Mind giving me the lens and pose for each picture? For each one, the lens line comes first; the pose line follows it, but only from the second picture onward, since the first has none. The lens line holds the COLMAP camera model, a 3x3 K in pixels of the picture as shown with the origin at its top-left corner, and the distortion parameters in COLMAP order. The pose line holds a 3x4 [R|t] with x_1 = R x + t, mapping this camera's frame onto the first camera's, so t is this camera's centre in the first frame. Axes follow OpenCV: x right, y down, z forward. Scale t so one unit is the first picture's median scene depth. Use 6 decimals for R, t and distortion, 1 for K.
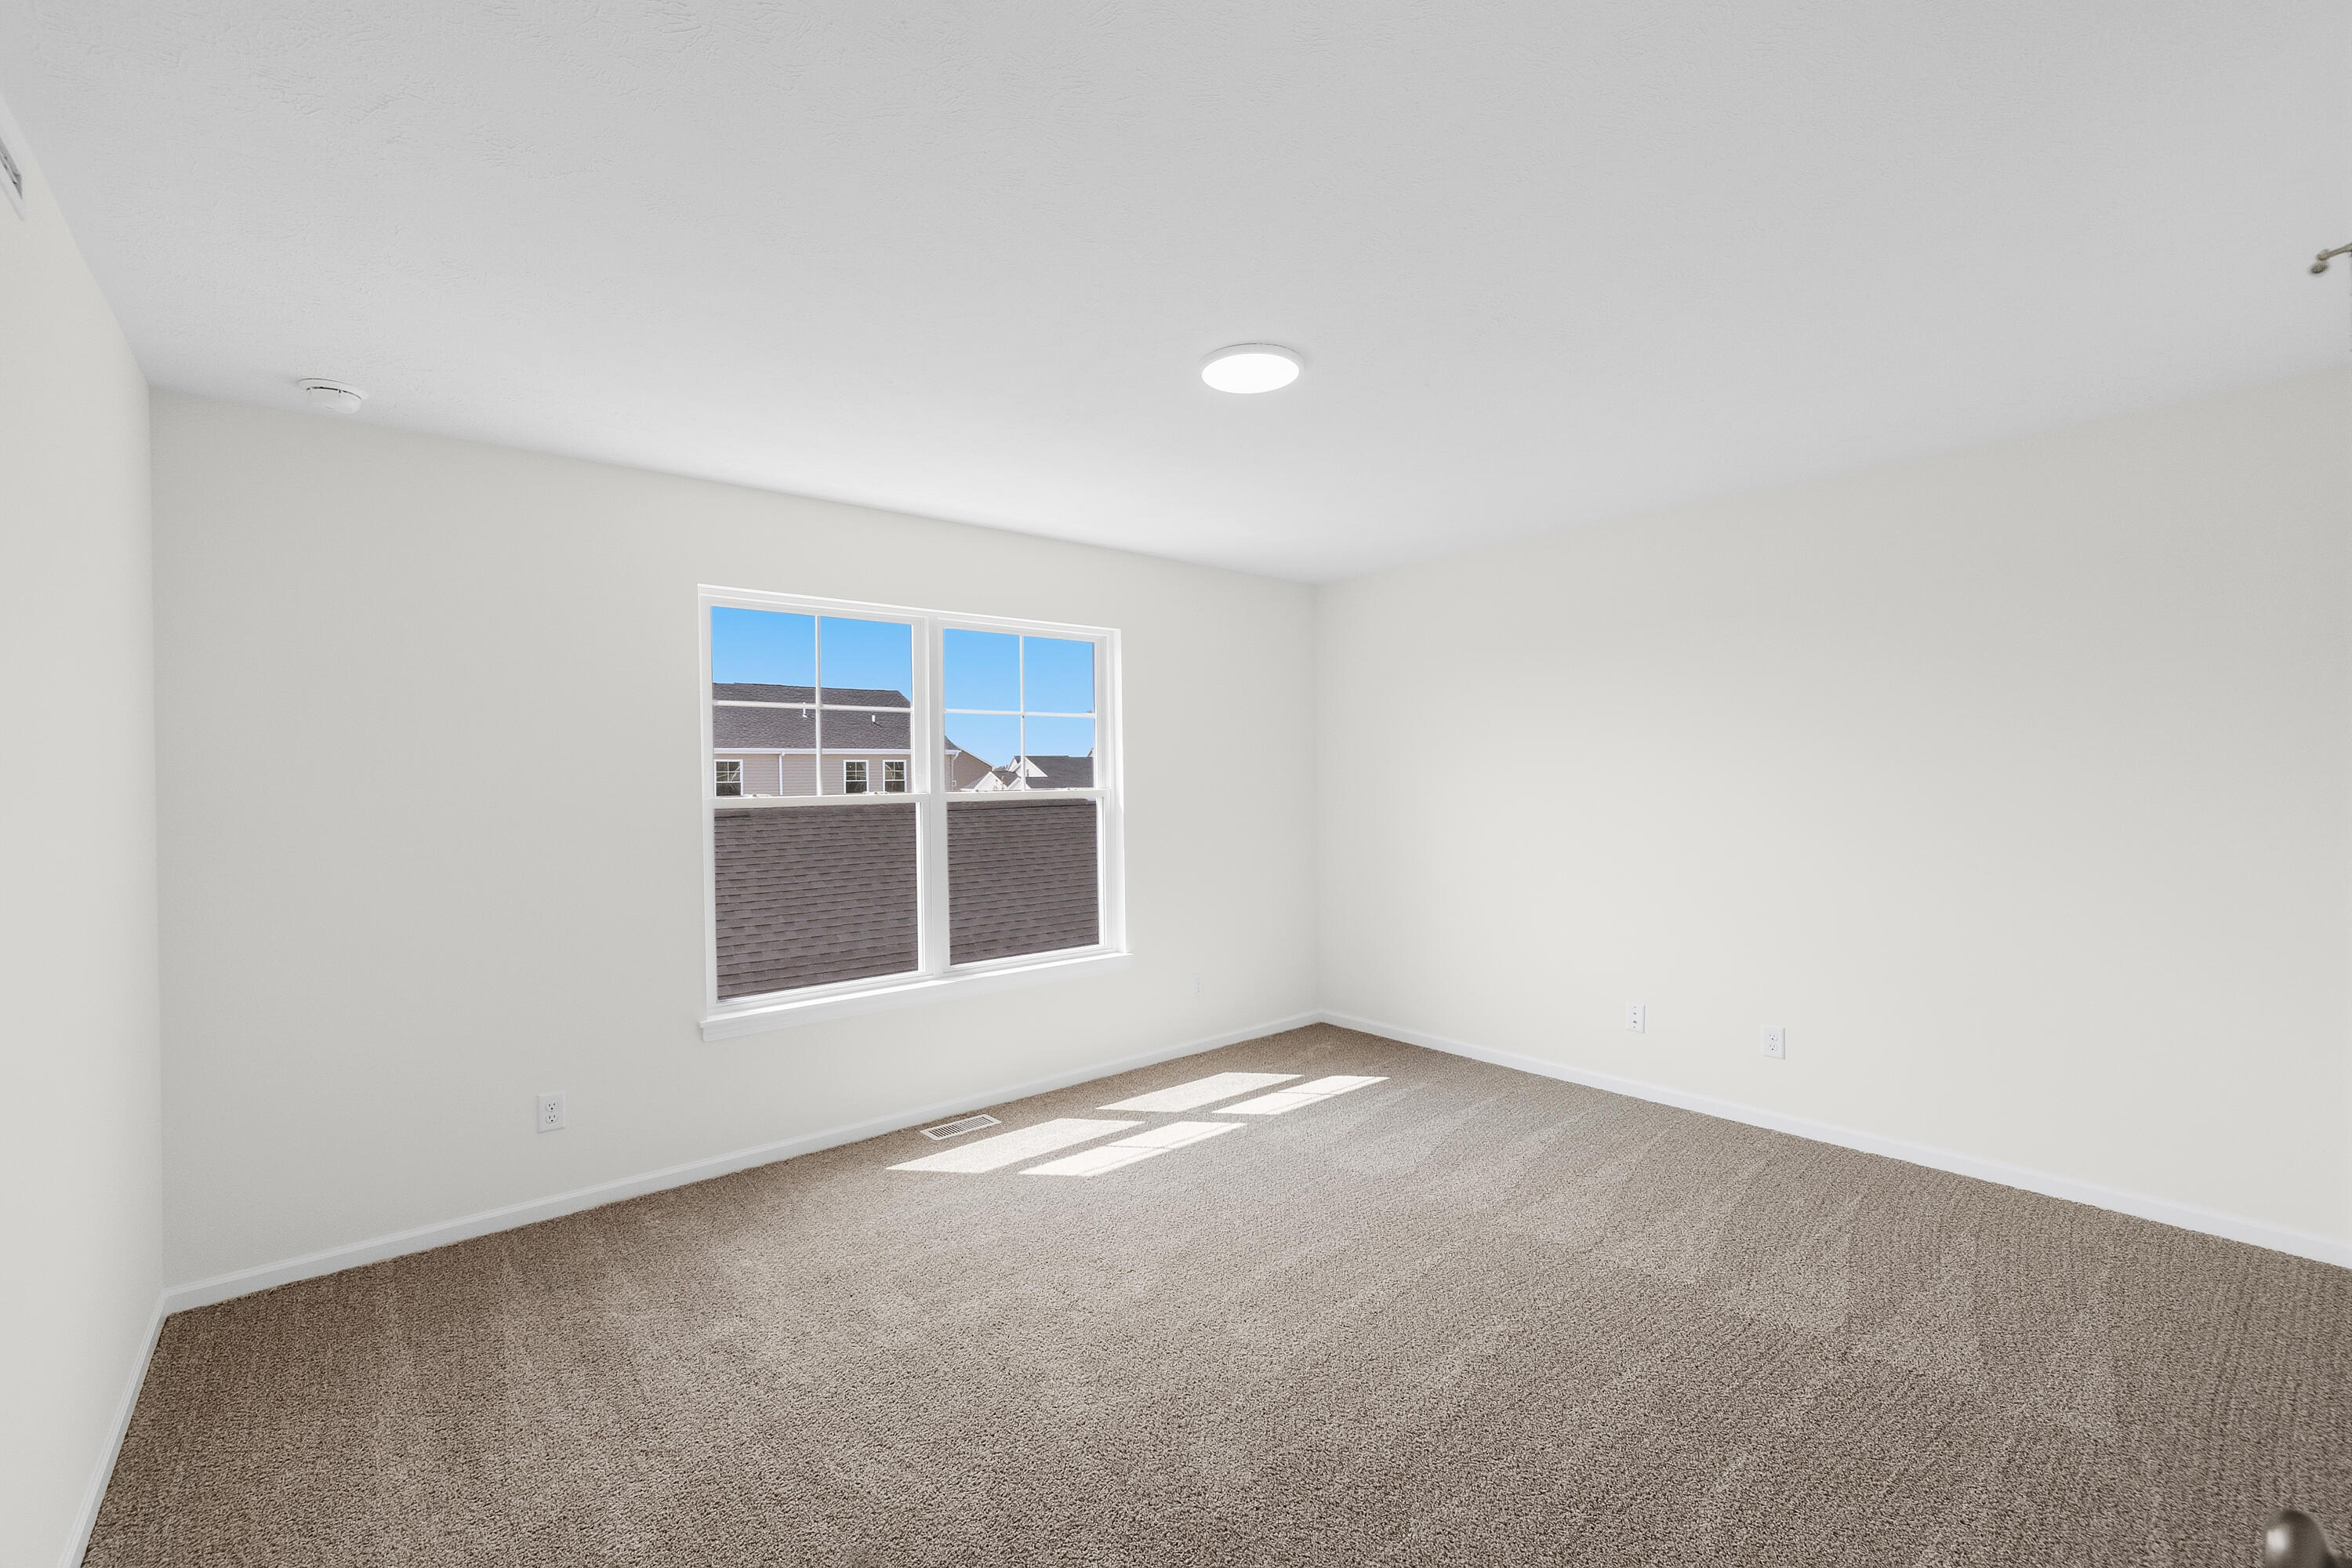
lens RADIAL K [[975.9, 0, 1170.1], [0, 975.9, 778.1], [0, 0, 1]] dist [-0.000361, -0.000055]
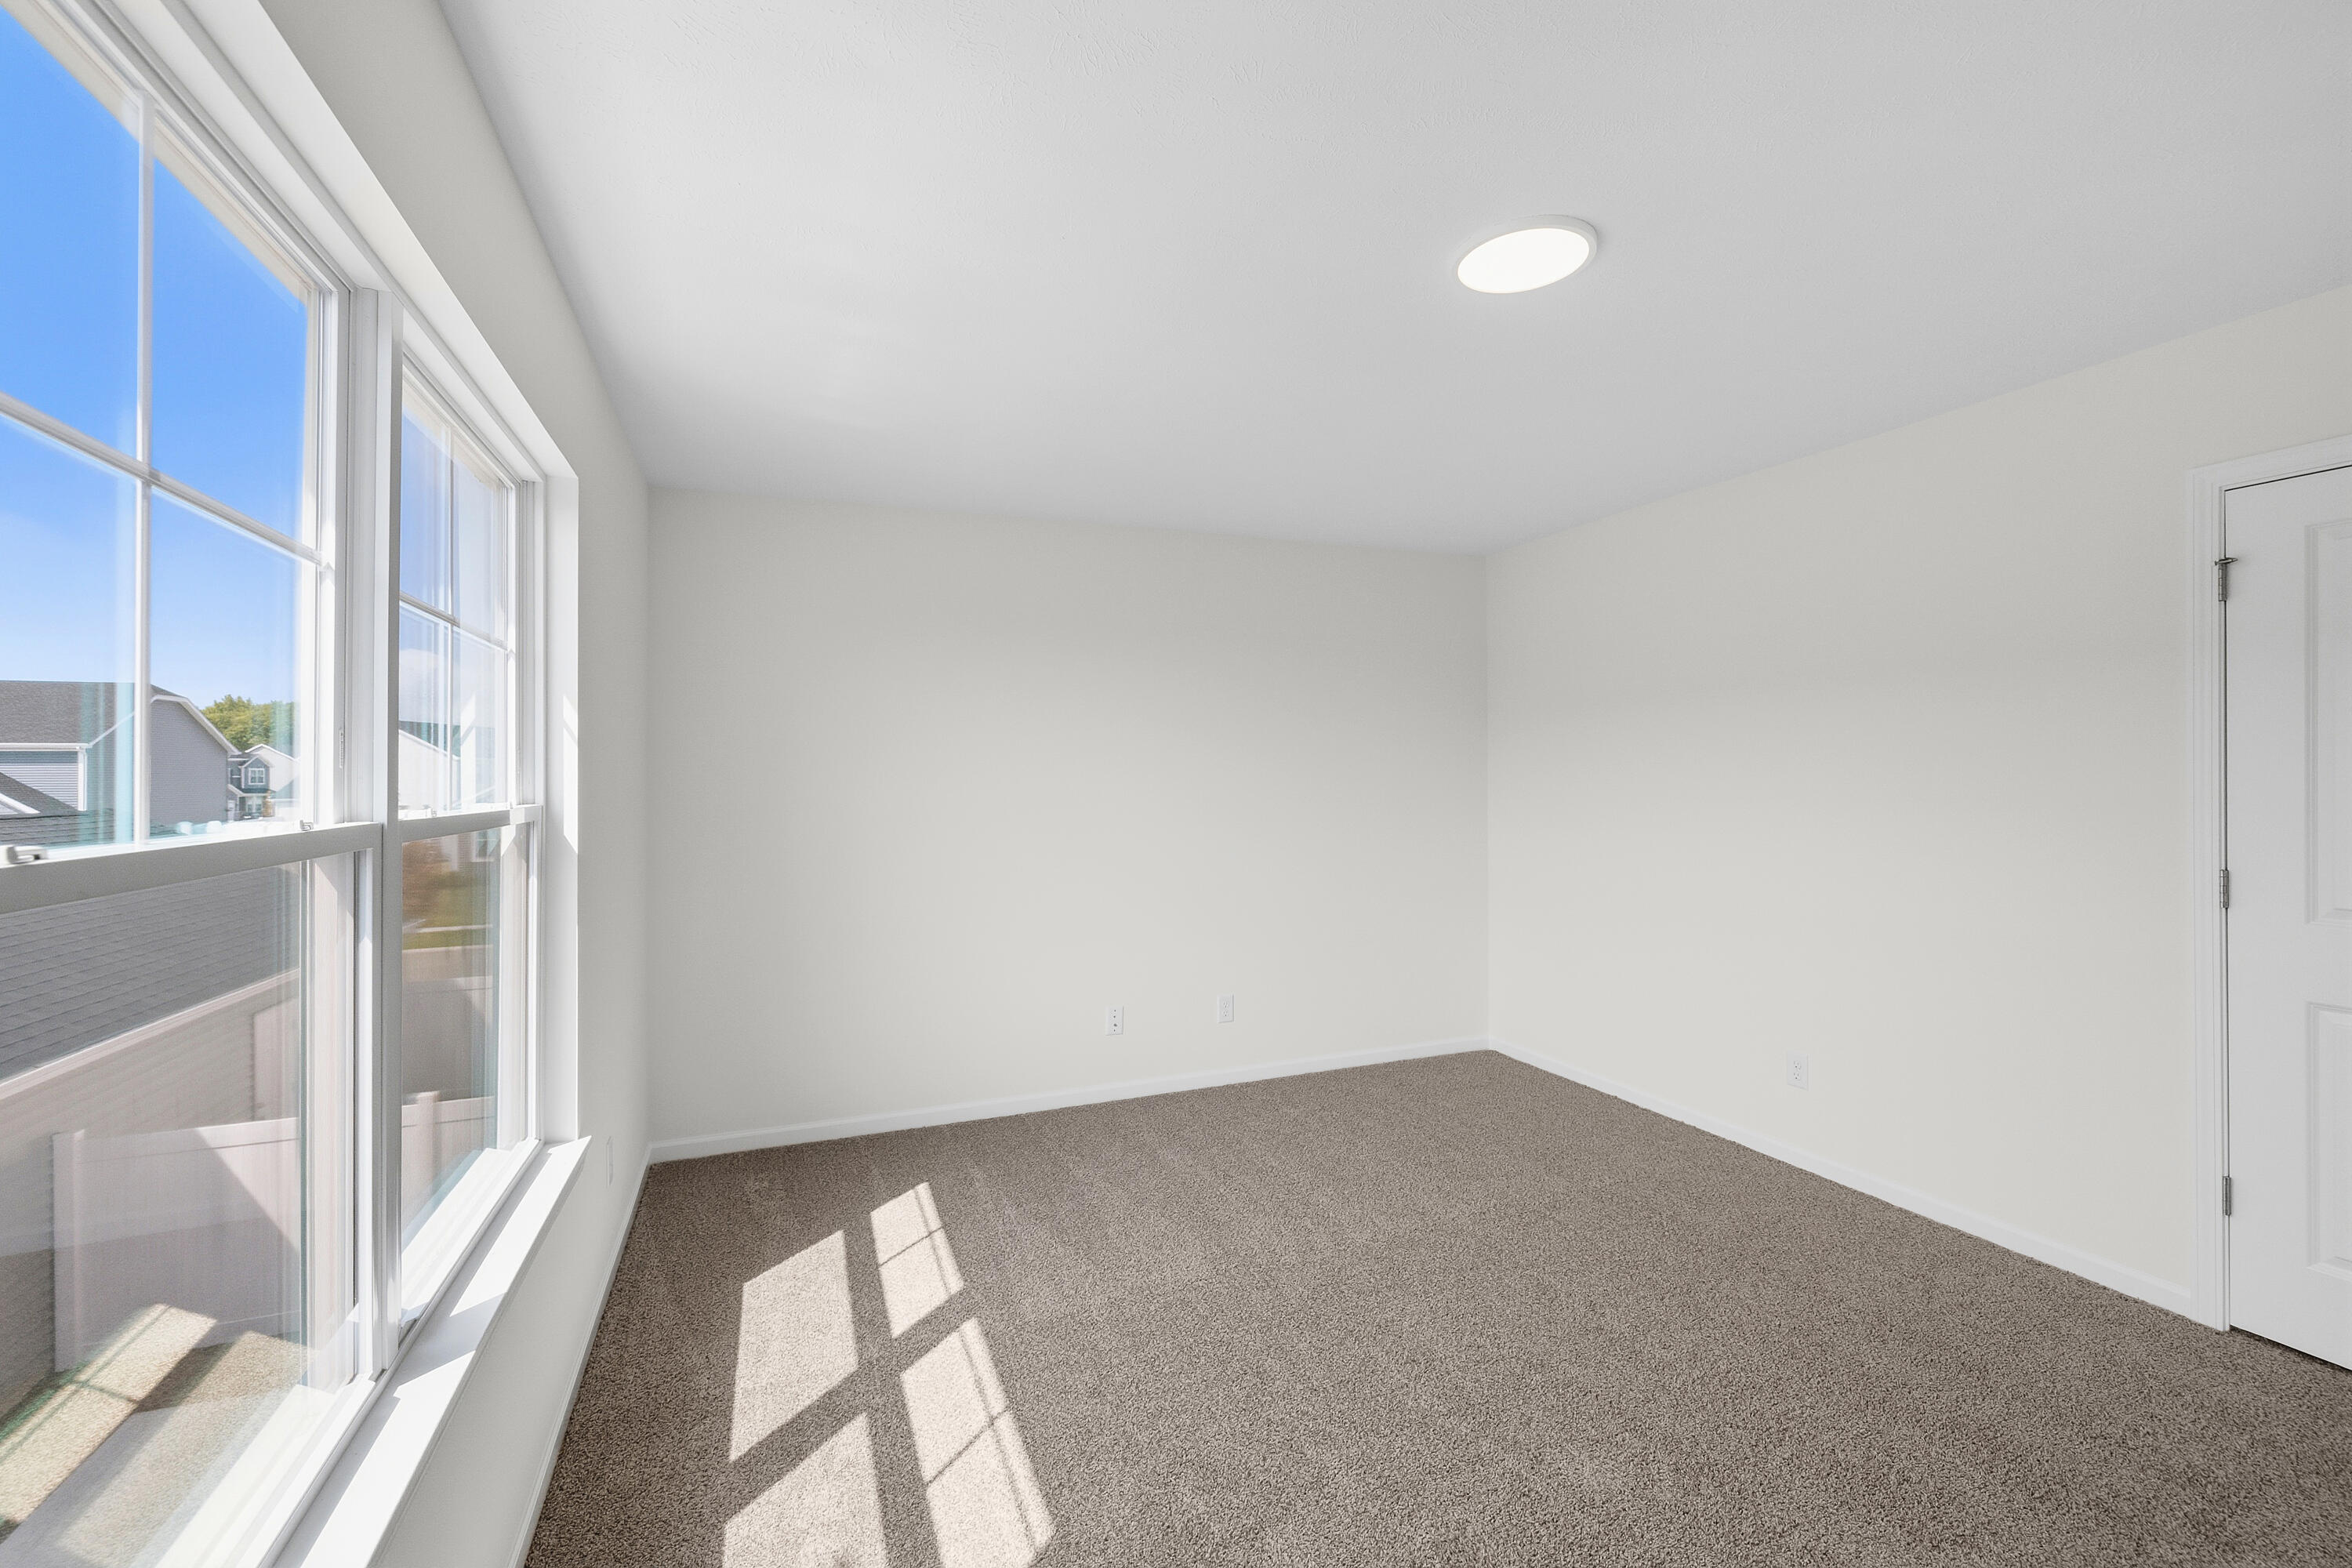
lens RADIAL K [[975.9, 0, 1171.2], [0, 975.9, 782.2], [0, 0, 1]] dist [-0.000361, -0.000055]
pose [[0.323972, 0.001017, 0.946066, -0.452316], [0.002131, 0.999996, -0.001804, 0.001581], [-0.946064, 0.002601, 0.323969, 0.616725]]
